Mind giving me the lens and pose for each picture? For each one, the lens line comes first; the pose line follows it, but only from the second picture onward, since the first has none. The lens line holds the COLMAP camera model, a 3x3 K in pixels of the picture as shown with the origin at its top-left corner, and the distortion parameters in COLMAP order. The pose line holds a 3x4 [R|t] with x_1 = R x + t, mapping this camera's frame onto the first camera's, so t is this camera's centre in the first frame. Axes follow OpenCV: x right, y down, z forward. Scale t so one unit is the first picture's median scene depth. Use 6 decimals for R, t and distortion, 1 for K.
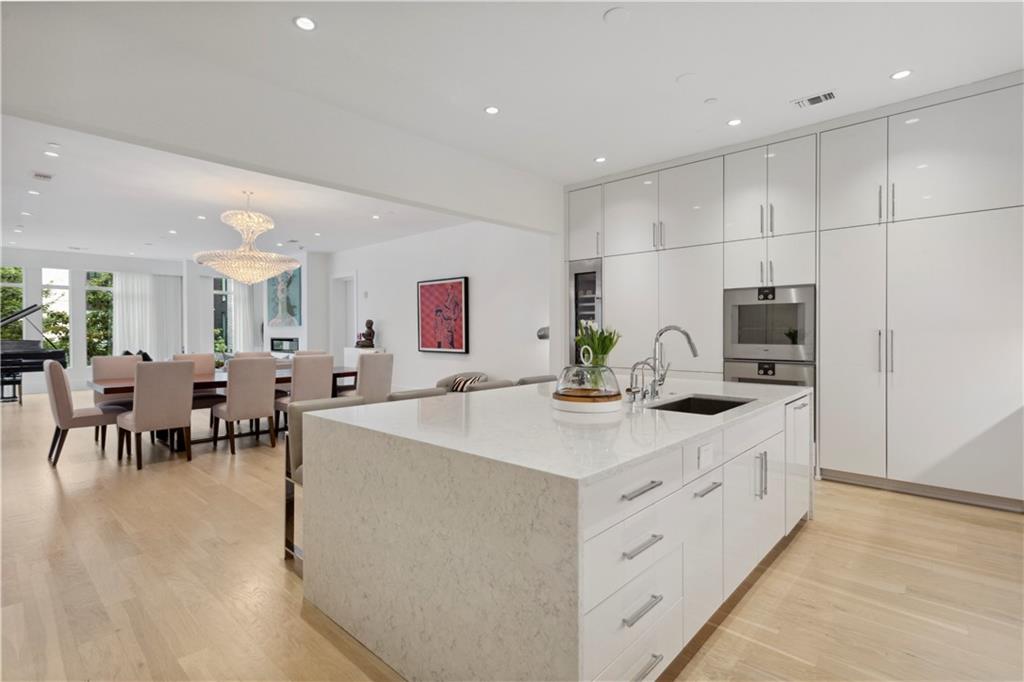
lens RADIAL K [[494.9, 0, 512.6], [0, 494.9, 334.3], [0, 0, 1]] dist [0.000545, -0.000271]
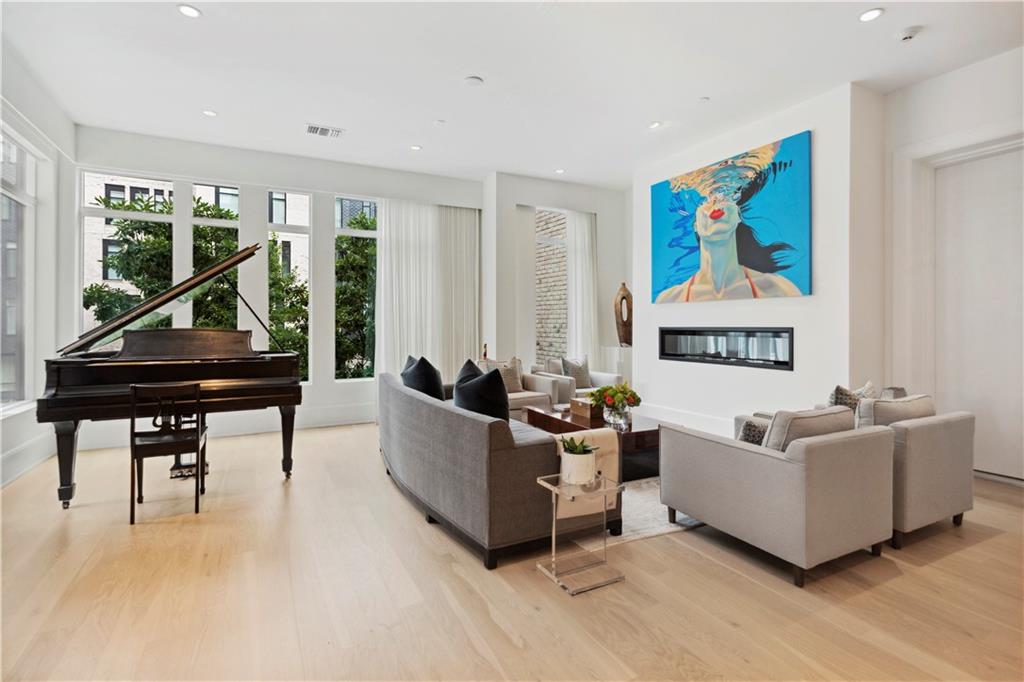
lens RADIAL K [[504.8, 0, 510.9], [0, 504.8, 320.3], [0, 0, 1]] dist [0.000369, -0.000028]
pose [[0.937024, -0.001635, -0.349260, -0.527796], [-0.002111, 0.999944, -0.010344, 0.005479], [0.349258, 0.010430, 0.936969, 0.597916]]
